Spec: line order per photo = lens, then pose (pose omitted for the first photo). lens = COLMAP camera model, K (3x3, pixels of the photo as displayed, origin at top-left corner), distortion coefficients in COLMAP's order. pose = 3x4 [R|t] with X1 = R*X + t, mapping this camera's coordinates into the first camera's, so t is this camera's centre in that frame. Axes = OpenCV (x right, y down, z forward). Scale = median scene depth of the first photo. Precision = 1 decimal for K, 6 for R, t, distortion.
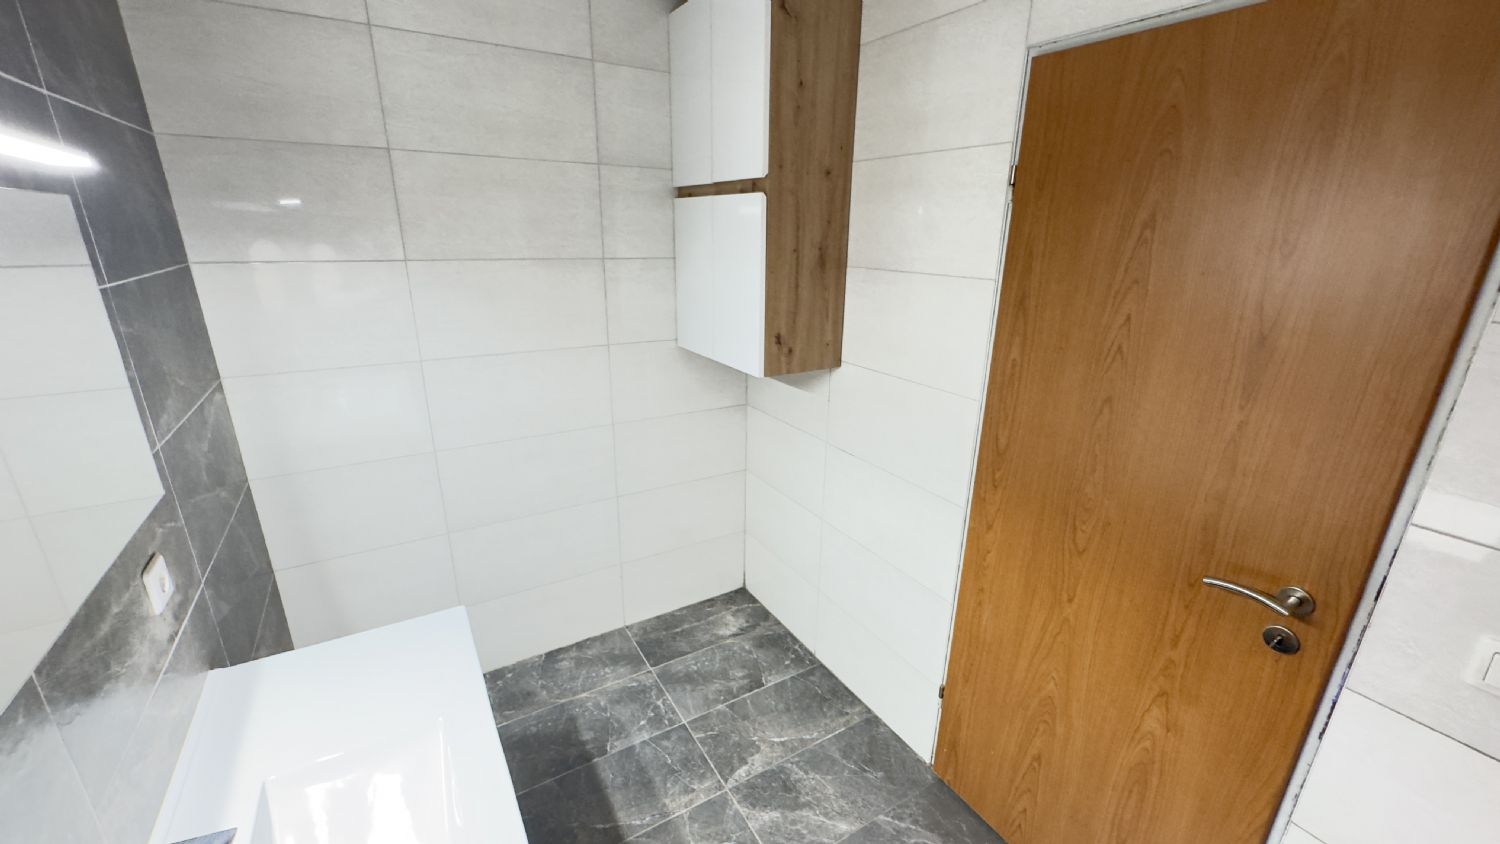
lens RADIAL K [[581.2, 0, 704.2], [0, 581.2, 398.4], [0, 0, 1]] dist [-0.000030, 0.000173]
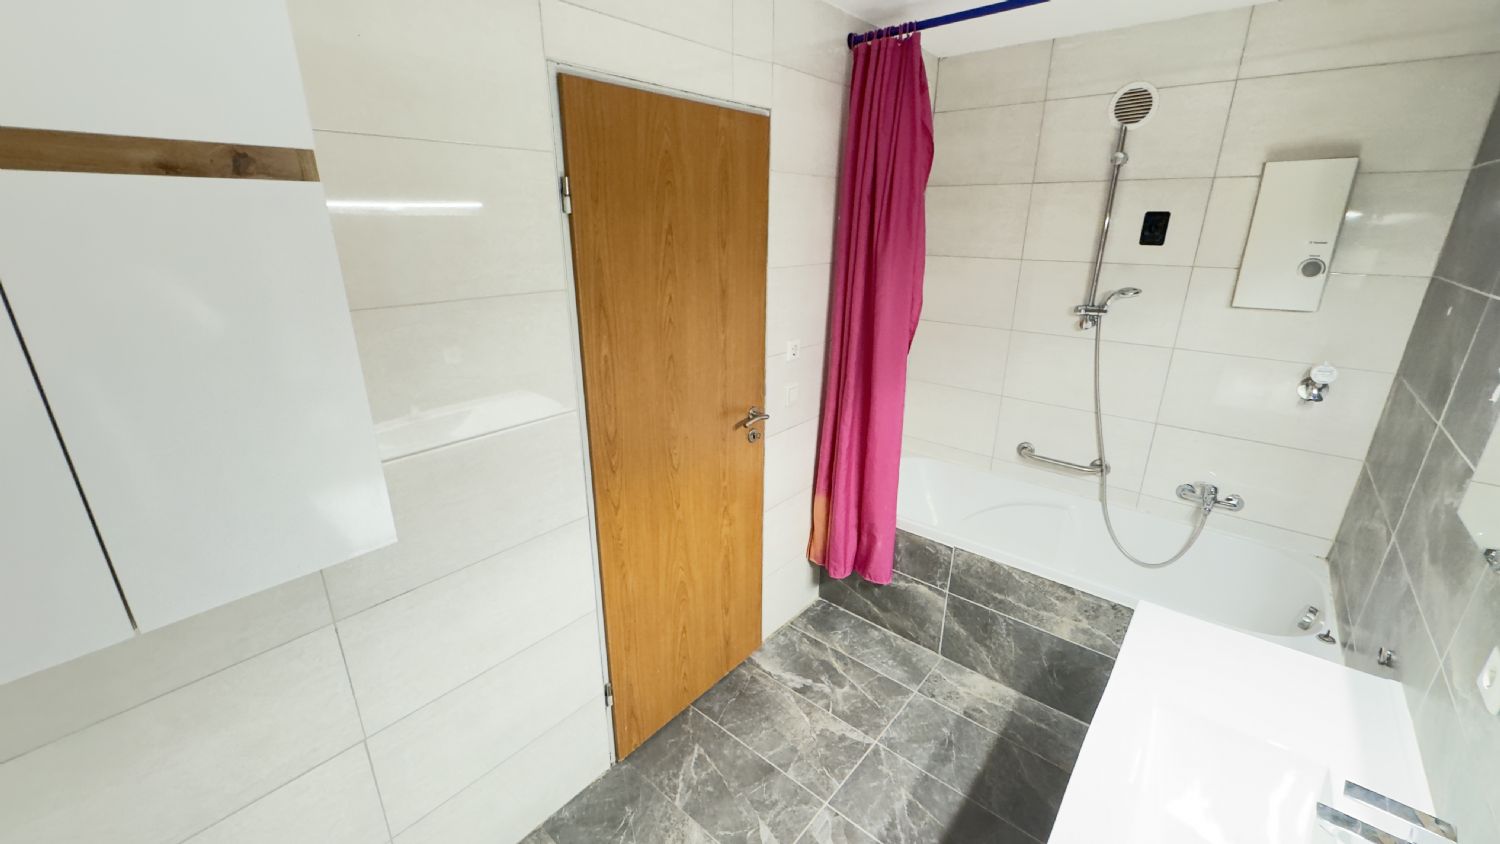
lens RADIAL K [[595.7, 0, 750.0], [0, 595.7, 422.0], [0, 0, 1]] dist [-0.005509, 0.000590]
pose [[-0.347517, -0.289400, 0.891897, -0.633261], [0.282643, 0.874609, 0.393919, -0.336678], [-0.894061, 0.388982, -0.222144, 1.088794]]
